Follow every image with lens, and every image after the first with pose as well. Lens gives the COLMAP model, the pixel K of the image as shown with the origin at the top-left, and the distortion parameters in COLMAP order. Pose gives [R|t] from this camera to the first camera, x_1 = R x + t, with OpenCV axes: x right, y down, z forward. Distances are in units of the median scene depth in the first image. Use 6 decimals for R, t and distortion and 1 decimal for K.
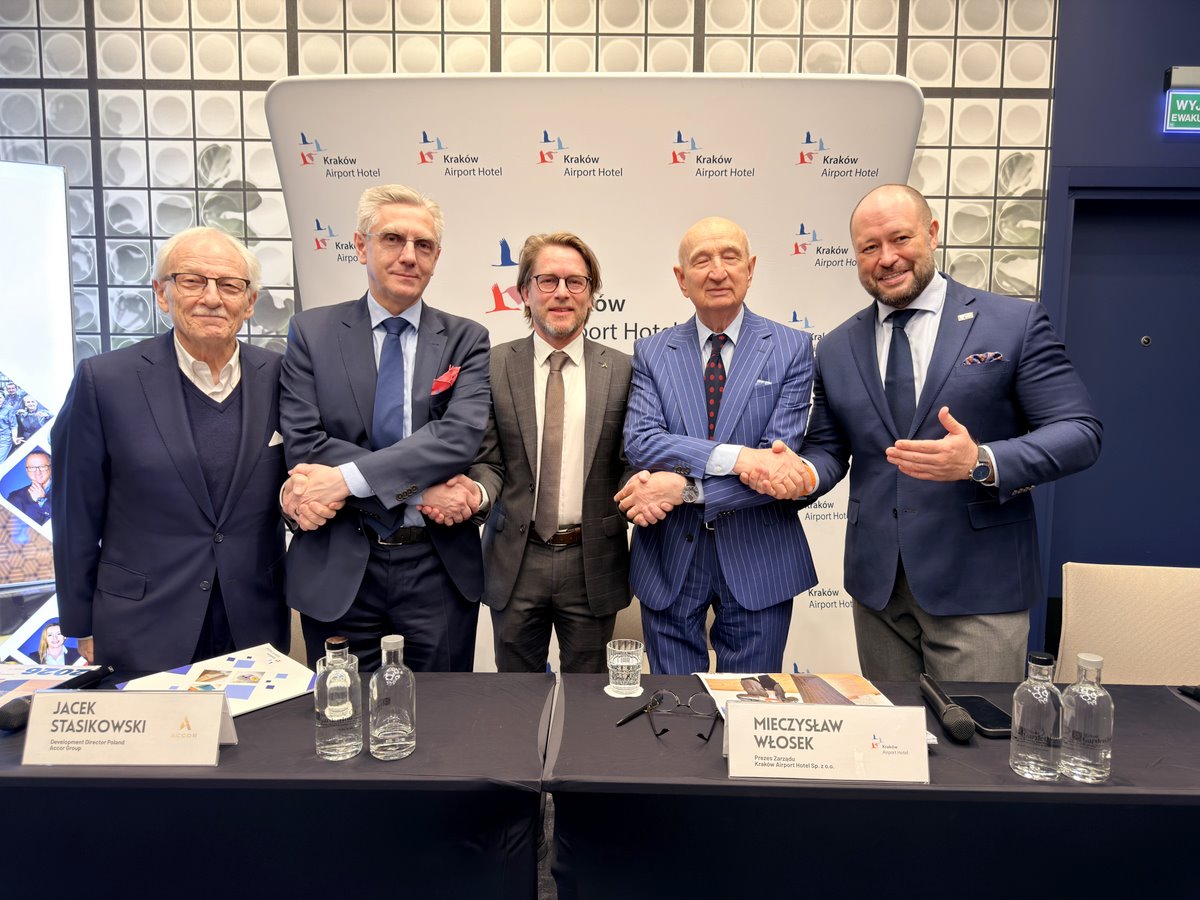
lens RADIAL K [[843.5, 0, 605.3], [0, 843.5, 453.7], [0, 0, 1]] dist [0.033791, -0.020152]
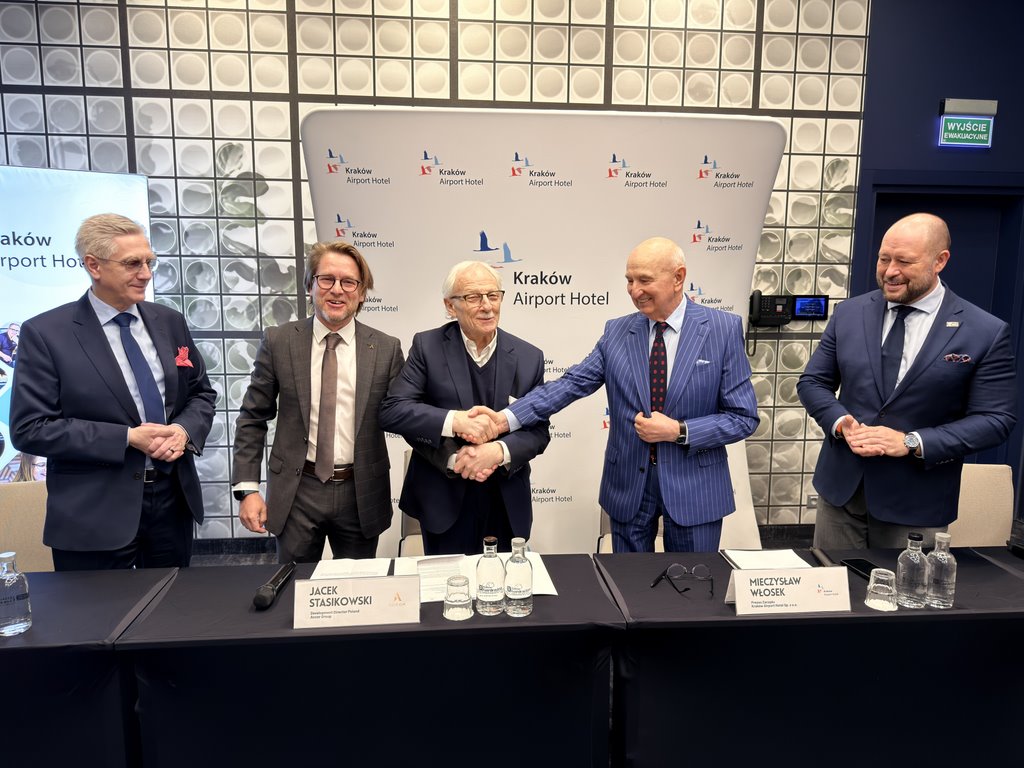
lens RADIAL K [[719.8, 0, 518.6], [0, 719.8, 382.7], [0, 0, 1]] dist [0.033791, -0.020152]
pose [[0.995318, -0.015334, 0.095427, -0.143457], [0.011648, 0.999169, 0.039064, -0.046422], [-0.095946, -0.037770, 0.994670, -0.123479]]
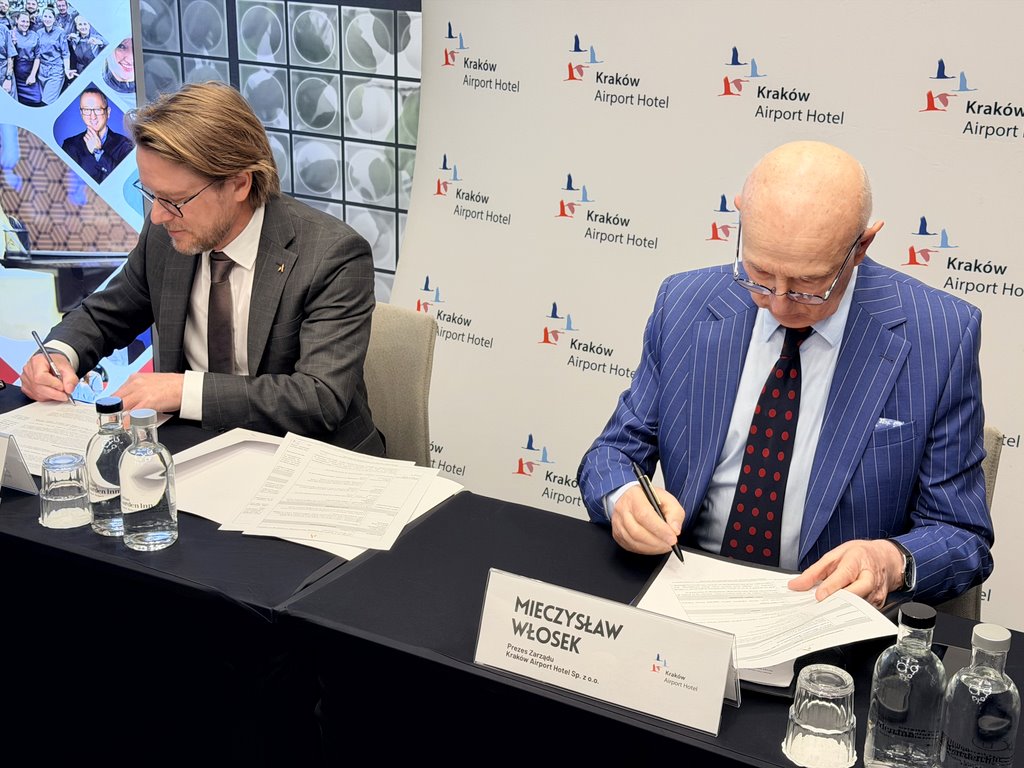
lens RADIAL K [[1443.1, 0, 503.9], [0, 1443.1, 390.3], [0, 0, 1]] dist [0.076168, 0.000000]
pose [[0.877251, 0.165937, -0.450440, 0.252669], [-0.063329, 0.970158, 0.234059, -0.056562], [0.475837, -0.176802, 0.861580, -0.022825]]
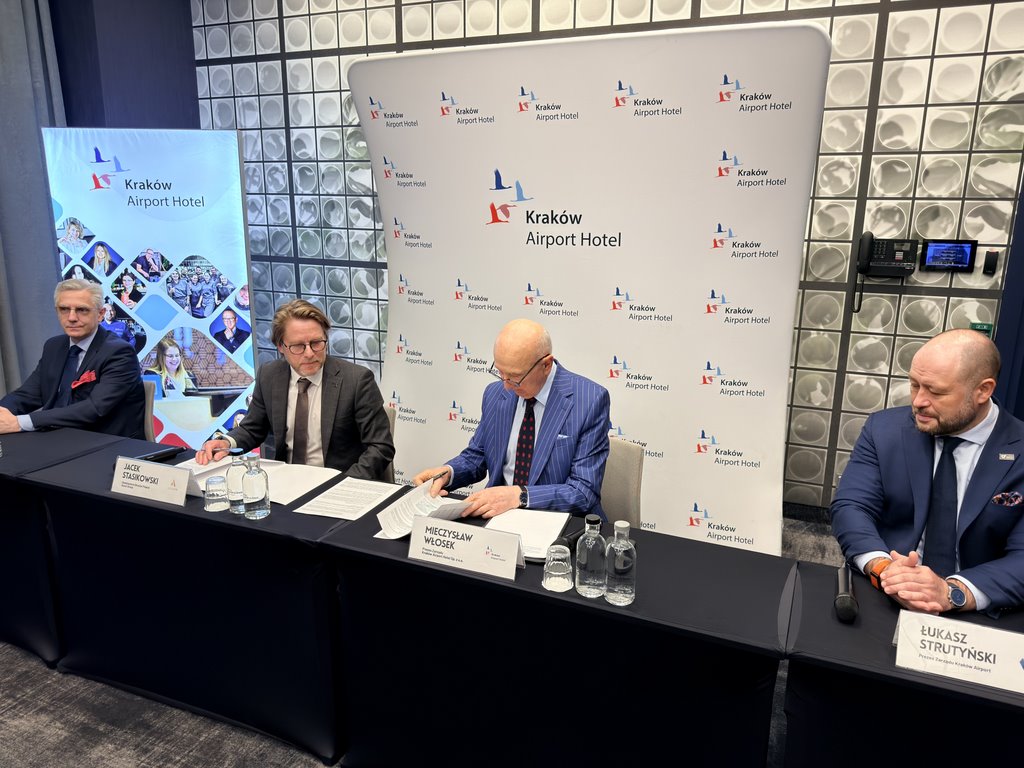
lens RADIAL K [[719.8, 0, 524.4], [0, 719.8, 380.5], [0, 0, 1]] dist [0.033791, -0.020152]
pose [[0.927722, 0.088511, -0.362626, 0.302492], [-0.042166, 0.990112, 0.133795, -0.060727], [0.370883, -0.108834, 0.922281, -0.073890]]
